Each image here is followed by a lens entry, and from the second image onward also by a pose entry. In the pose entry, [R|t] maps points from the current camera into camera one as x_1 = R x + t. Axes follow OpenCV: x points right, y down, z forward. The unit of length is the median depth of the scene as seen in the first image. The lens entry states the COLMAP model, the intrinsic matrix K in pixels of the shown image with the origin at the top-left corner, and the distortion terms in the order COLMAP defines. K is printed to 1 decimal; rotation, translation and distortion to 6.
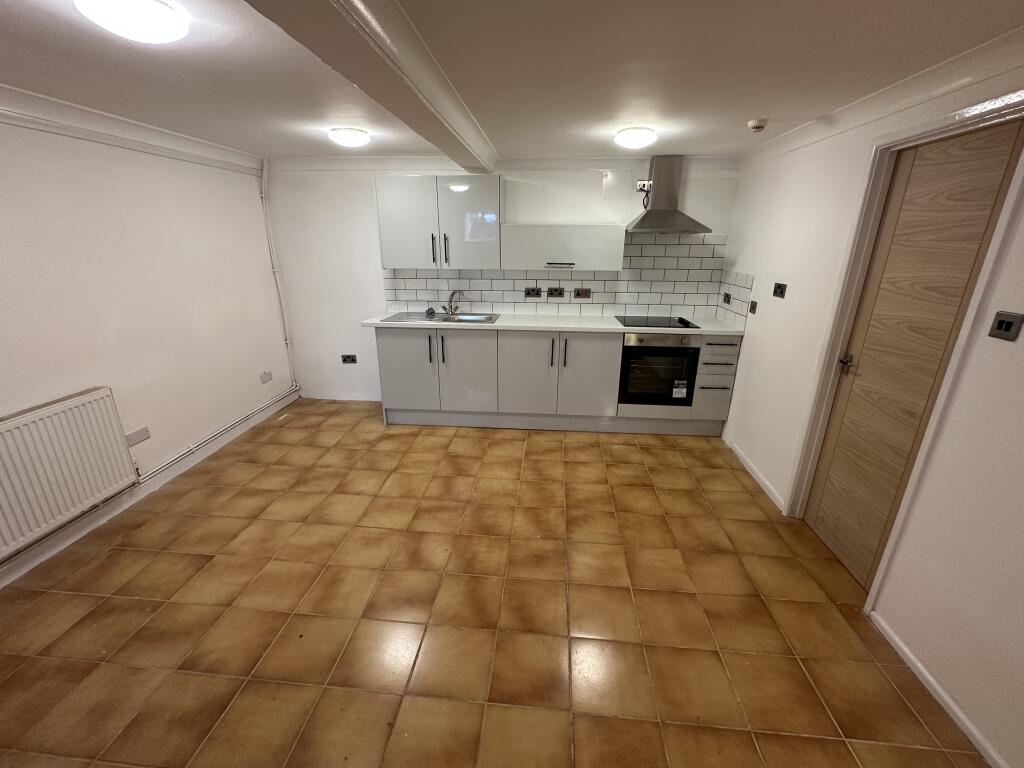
lens RADIAL K [[424.5, 0, 511.4], [0, 424.5, 379.1], [0, 0, 1]] dist [-0.000894, -0.000039]
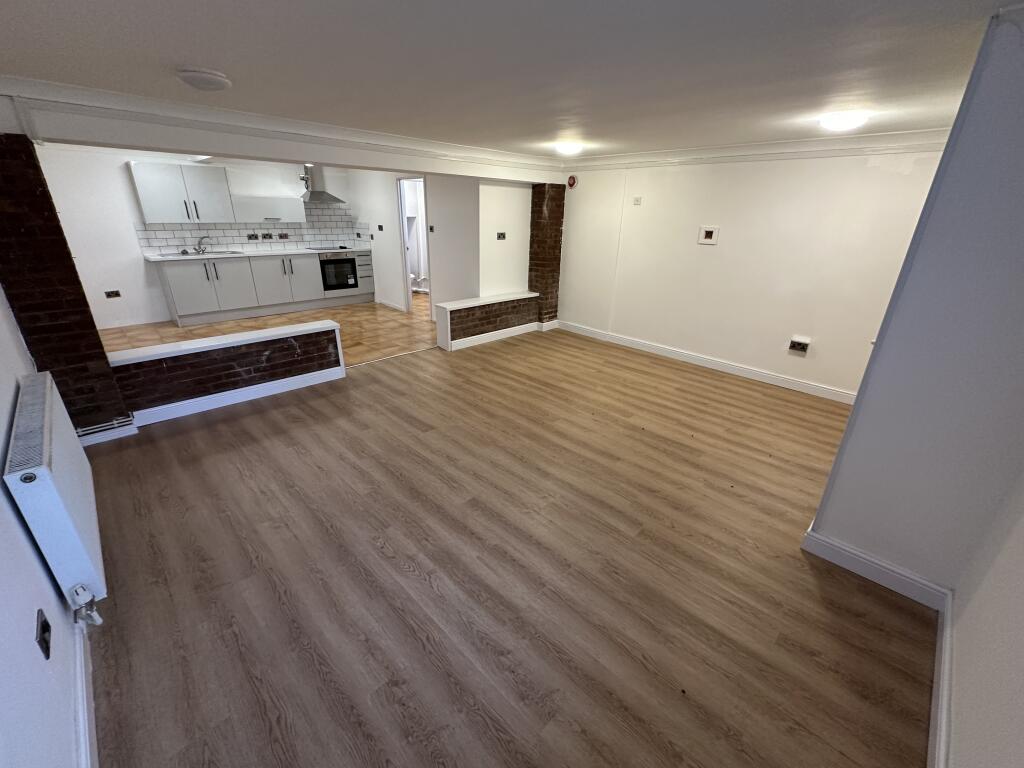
lens RADIAL K [[424.5, 0, 511.4], [0, 424.5, 379.1], [0, 0, 1]] dist [-0.000894, -0.000039]
pose [[0.645298, -0.275468, 0.712536, -0.701195], [0.222851, 0.960034, 0.169329, 0.308490], [-0.730704, 0.049522, 0.680896, -0.955469]]
